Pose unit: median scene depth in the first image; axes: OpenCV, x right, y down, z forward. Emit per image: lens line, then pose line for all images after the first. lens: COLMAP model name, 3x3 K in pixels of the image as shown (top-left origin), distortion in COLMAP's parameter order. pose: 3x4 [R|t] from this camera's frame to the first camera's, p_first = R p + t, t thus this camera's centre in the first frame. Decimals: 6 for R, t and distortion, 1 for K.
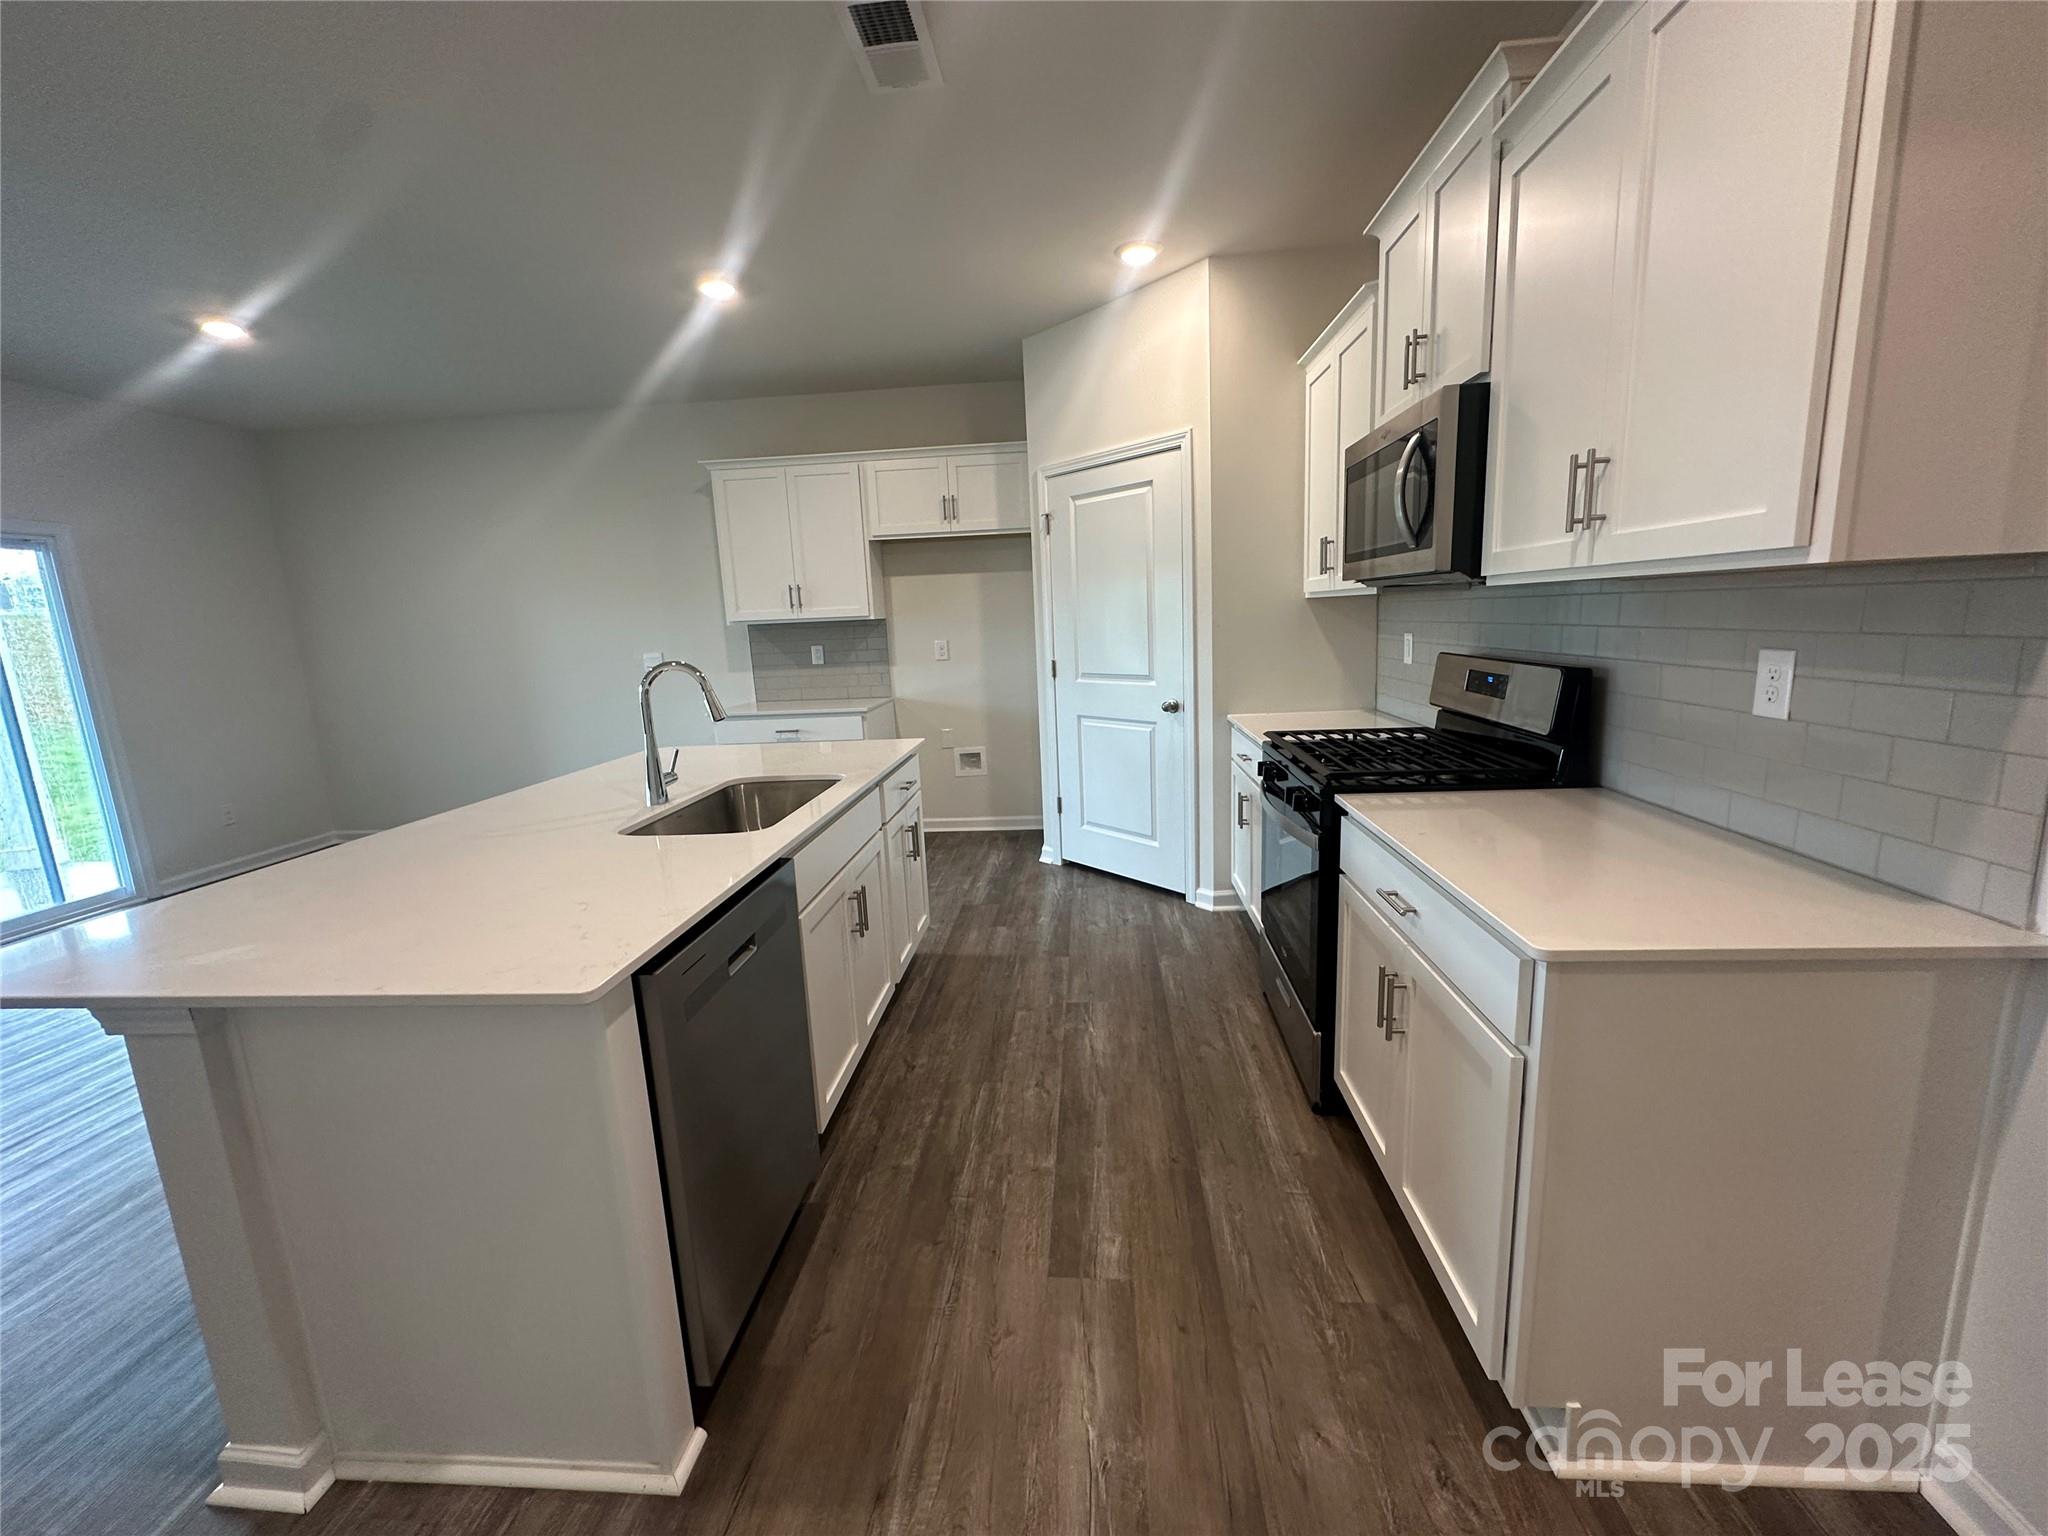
lens RADIAL K [[817.0, 0, 1024.0], [0, 817.0, 768.0], [0, 0, 1]] dist [-0.001648, -0.000159]
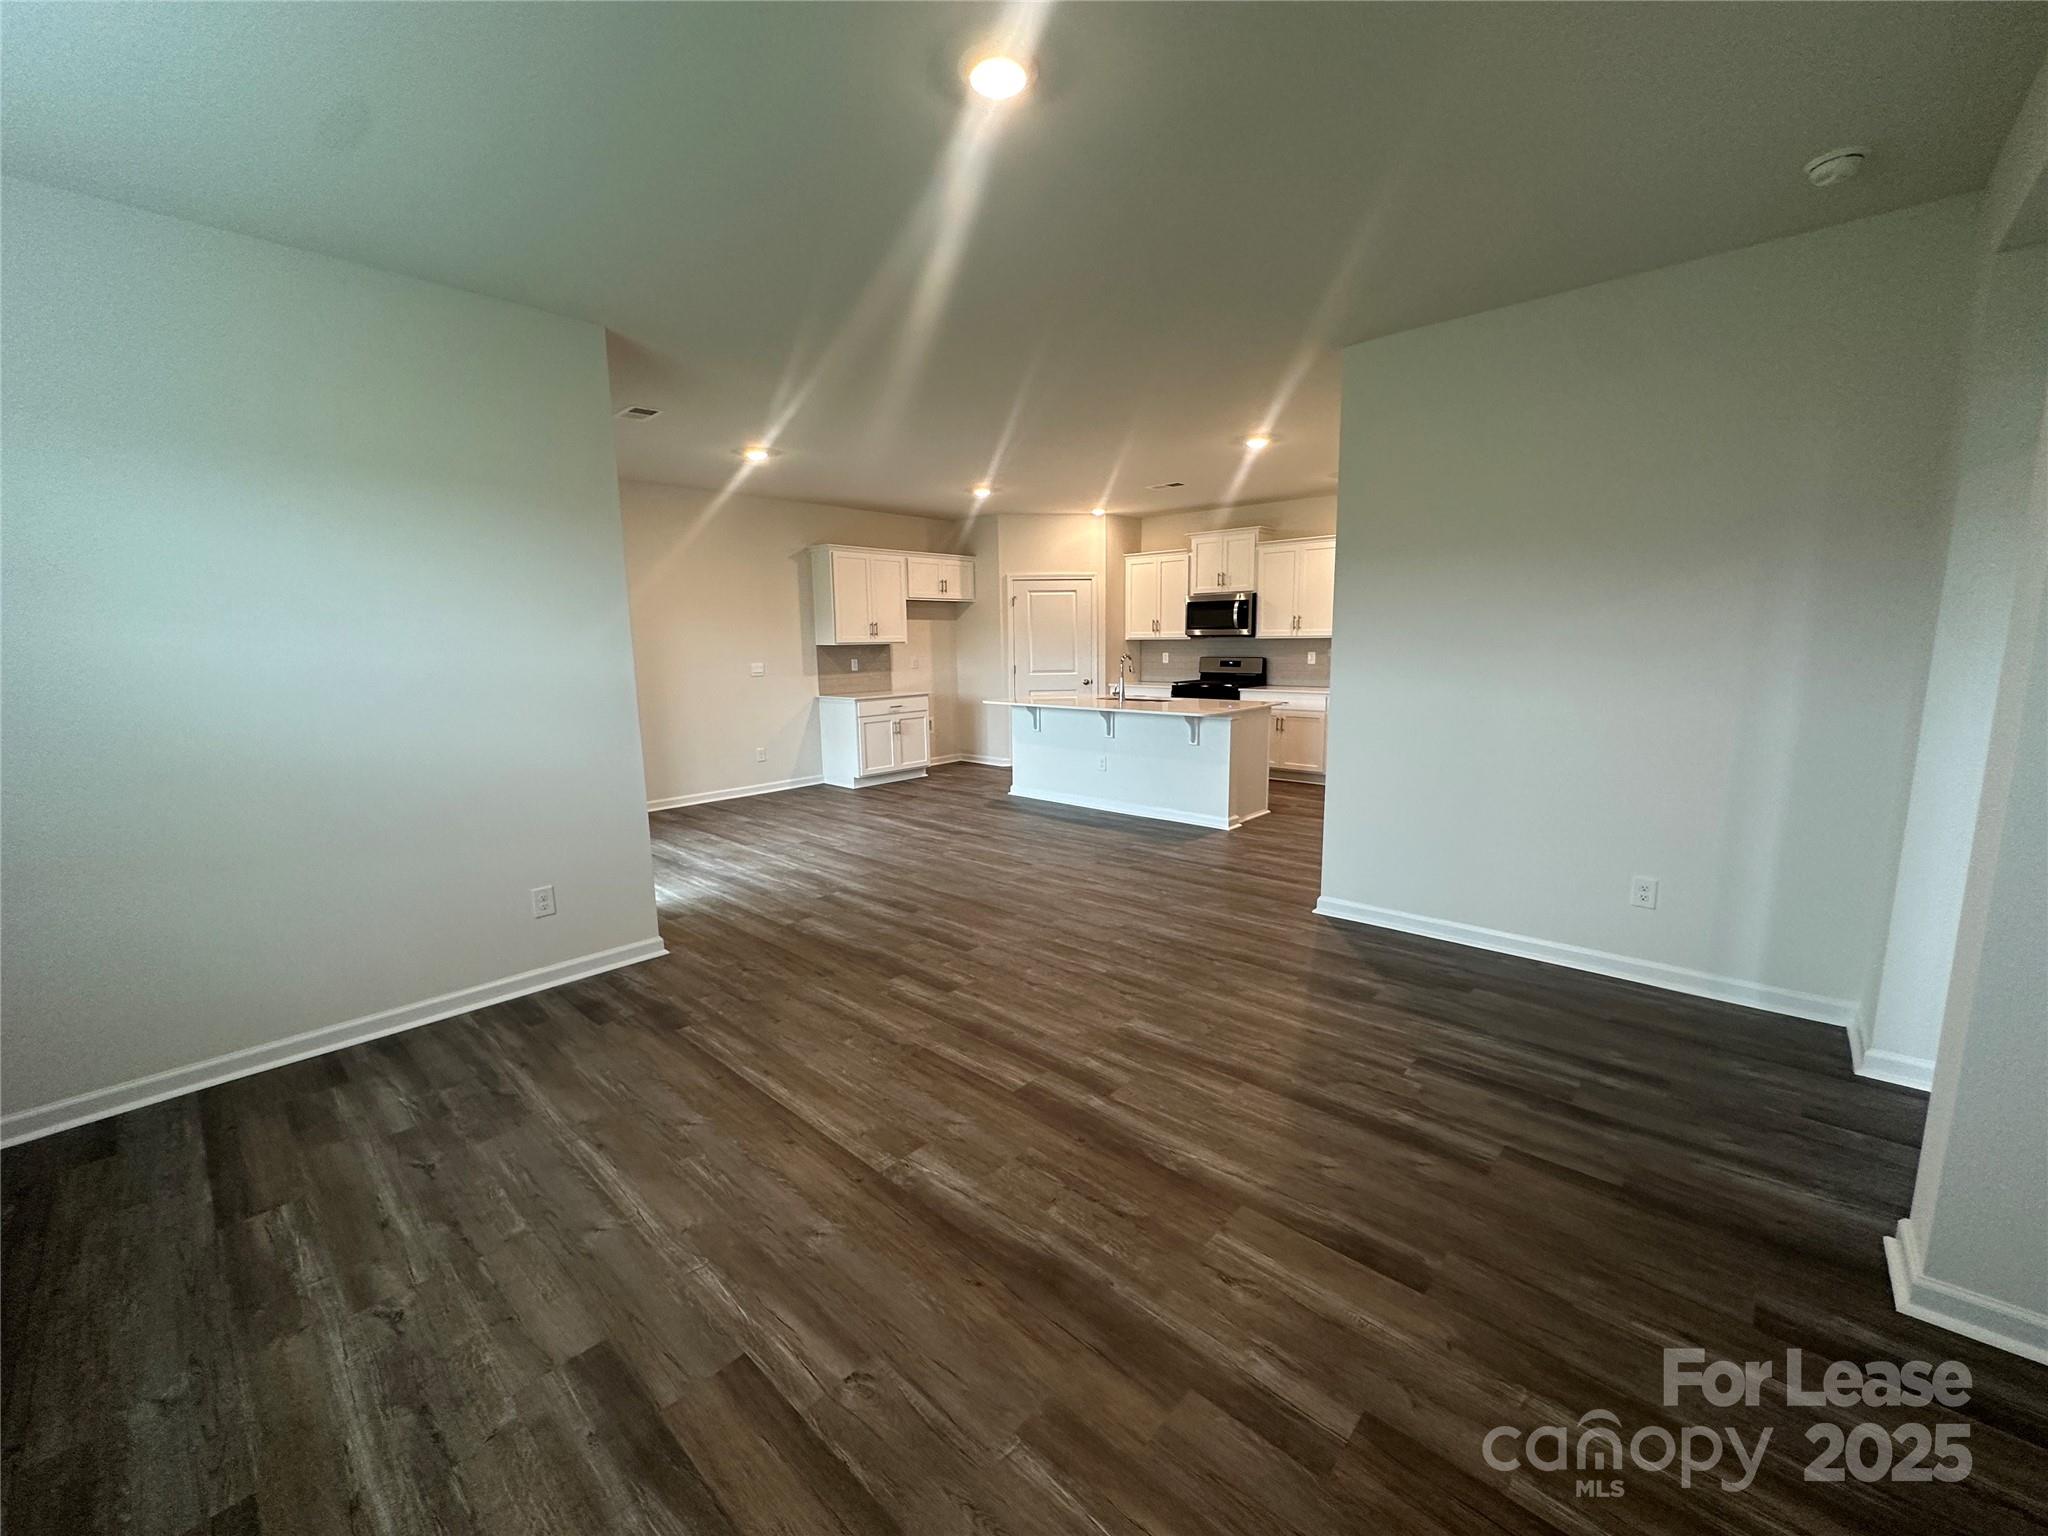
lens RADIAL K [[817.0, 0, 1024.0], [0, 817.0, 768.0], [0, 0, 1]] dist [-0.001648, -0.000159]
pose [[0.599113, -0.089047, 0.795698, -1.505184], [0.134454, 0.990873, 0.009653, 0.102666], [-0.789295, 0.101201, 0.605617, -0.243312]]
